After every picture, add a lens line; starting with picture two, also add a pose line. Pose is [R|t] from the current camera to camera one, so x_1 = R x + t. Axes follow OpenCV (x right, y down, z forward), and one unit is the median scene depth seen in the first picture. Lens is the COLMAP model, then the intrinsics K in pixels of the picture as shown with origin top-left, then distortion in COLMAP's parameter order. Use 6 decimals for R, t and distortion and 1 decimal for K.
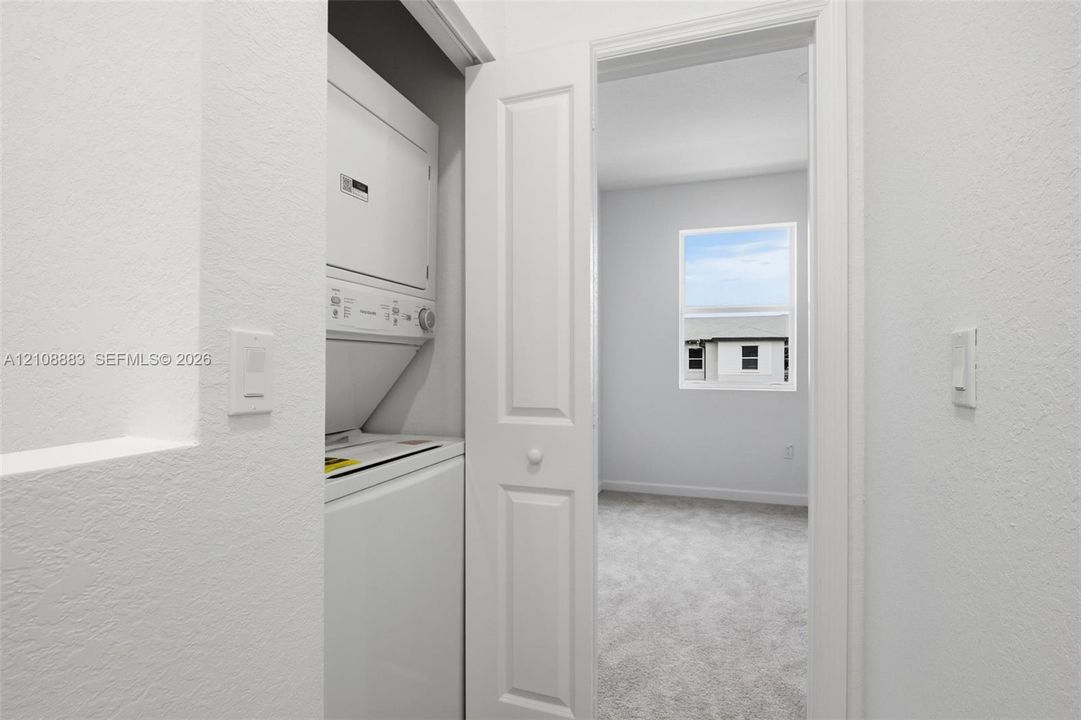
lens RADIAL K [[497.1, 0, 540.2], [0, 497.1, 355.3], [0, 0, 1]] dist [-0.000007, 0.001611]
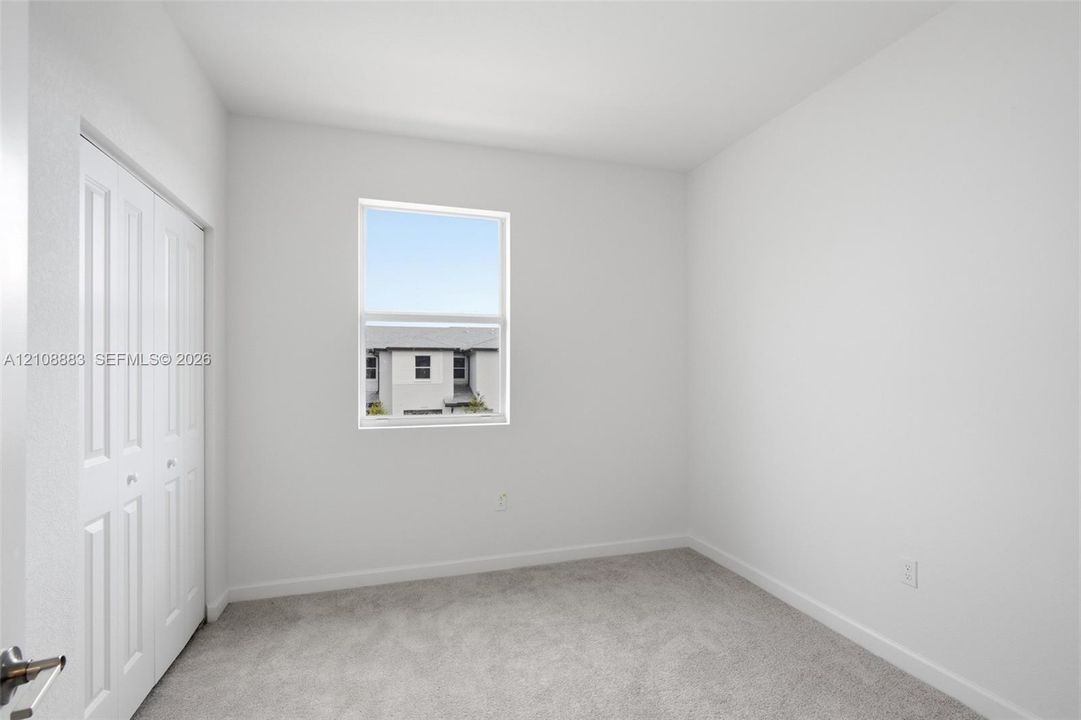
lens RADIAL K [[497.1, 0, 541.4], [0, 497.1, 361.7], [0, 0, 1]] dist [-0.000007, 0.001611]
pose [[0.802961, 0.001001, 0.596031, 0.074998], [0.001349, 0.999993, -0.003497, -0.023987], [-0.596030, 0.003612, 0.802954, 0.306893]]
